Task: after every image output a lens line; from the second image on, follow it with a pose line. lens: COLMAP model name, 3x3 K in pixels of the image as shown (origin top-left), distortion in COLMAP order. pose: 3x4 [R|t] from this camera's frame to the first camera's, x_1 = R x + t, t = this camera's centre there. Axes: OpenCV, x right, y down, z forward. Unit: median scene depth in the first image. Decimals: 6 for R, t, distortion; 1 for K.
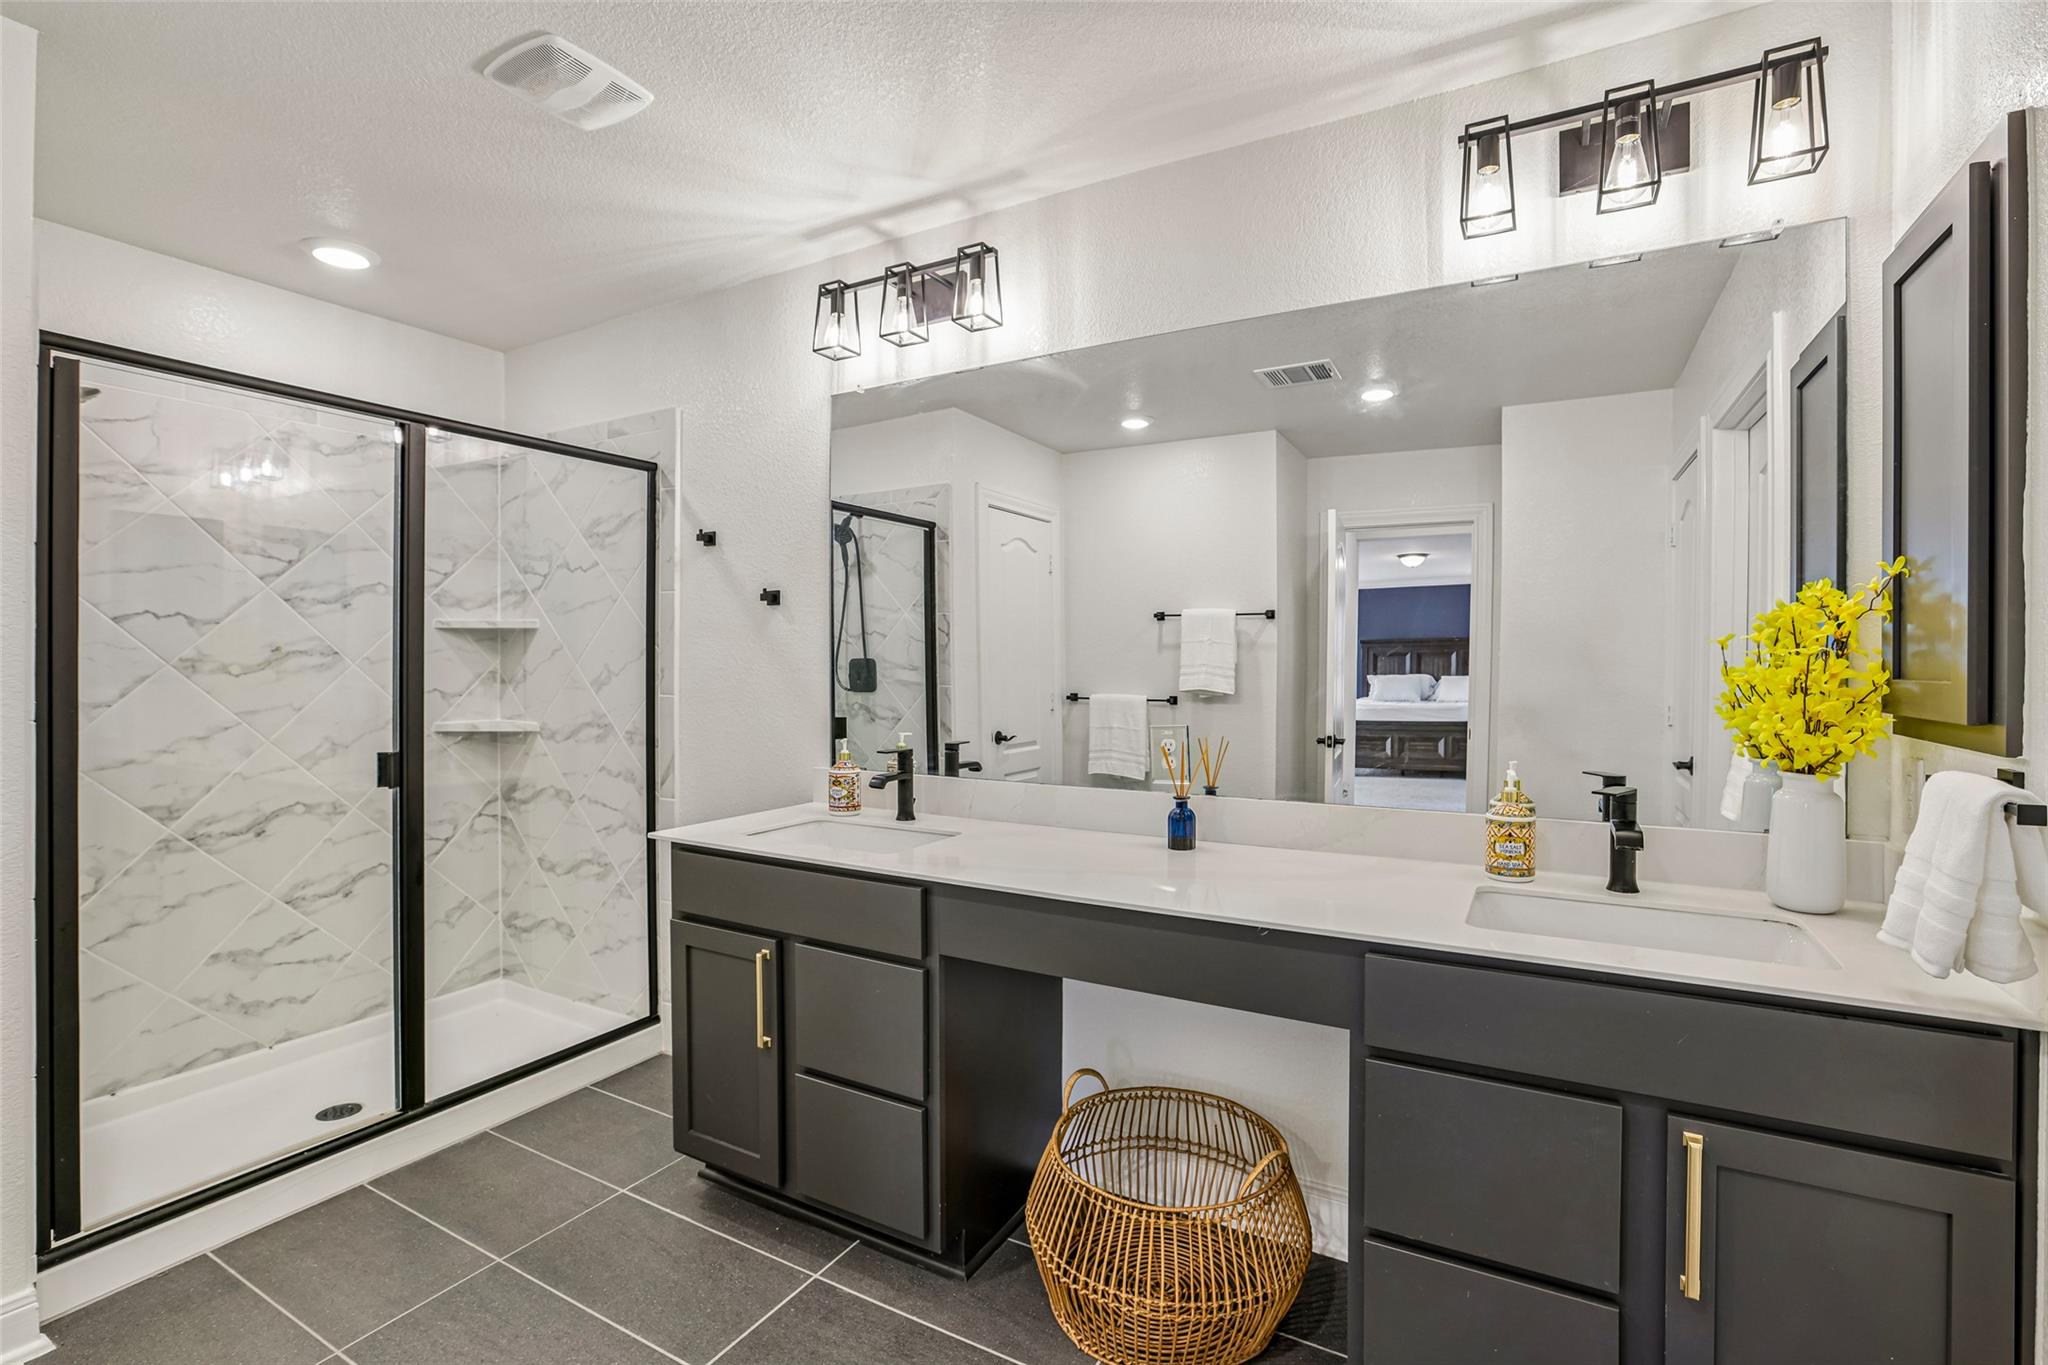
lens RADIAL K [[941.2, 0, 1022.2], [0, 941.2, 673.0], [0, 0, 1]] dist [-0.028073, 0.001721]
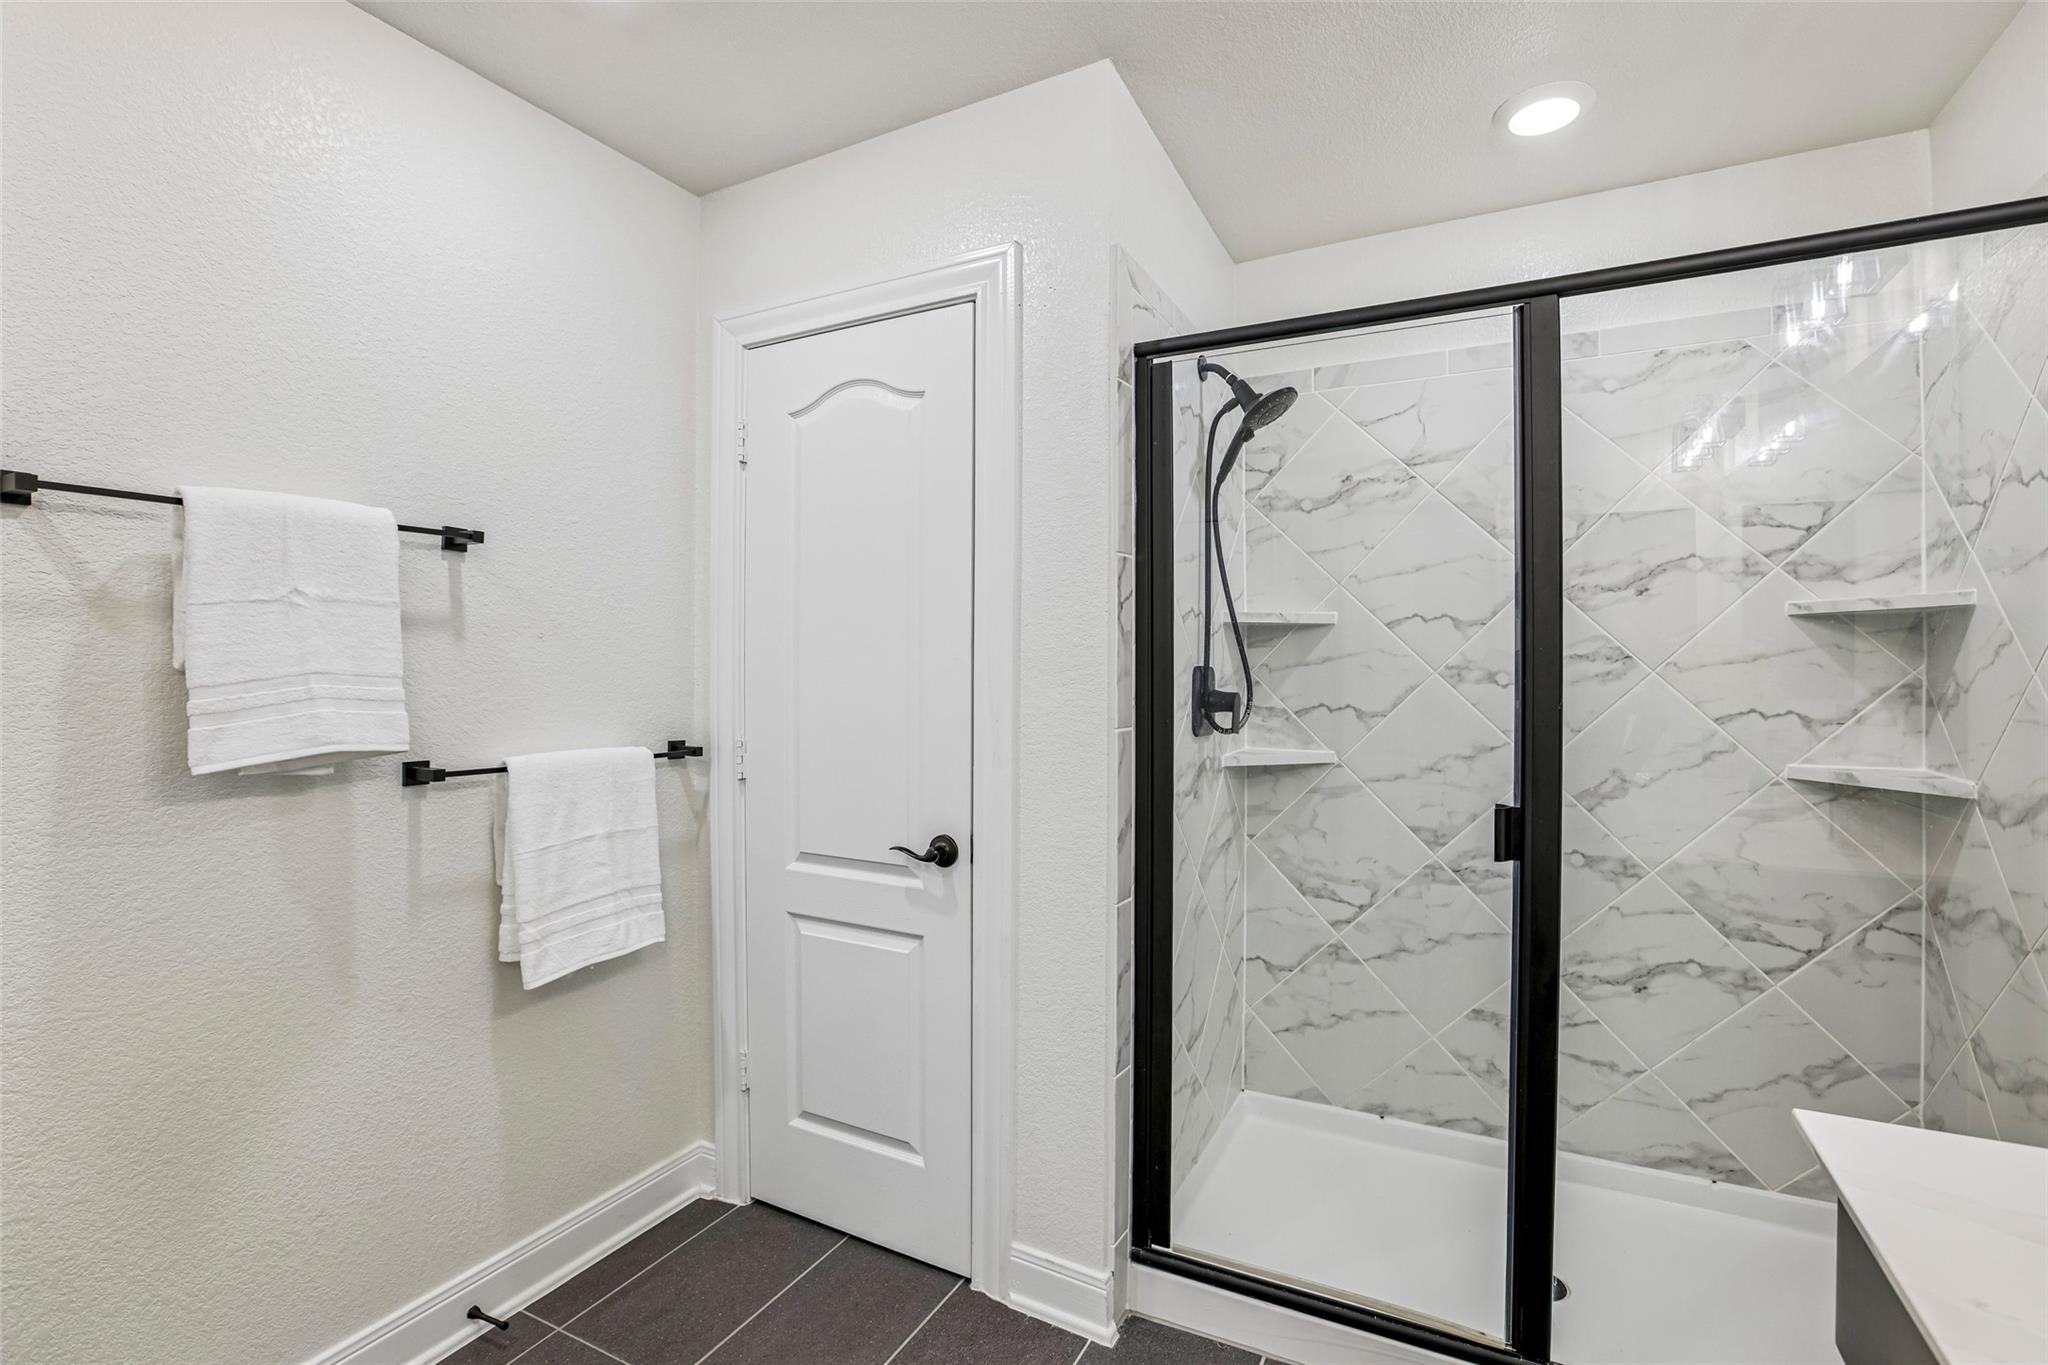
lens RADIAL K [[941.2, 0, 1023.4], [0, 941.2, 671.0], [0, 0, 1]] dist [-0.028073, 0.001721]
pose [[0.030729, 0.001584, -0.999526, -0.018057], [-0.008052, 0.999967, 0.001337, -0.007298], [0.999495, 0.008007, 0.030741, 0.472118]]
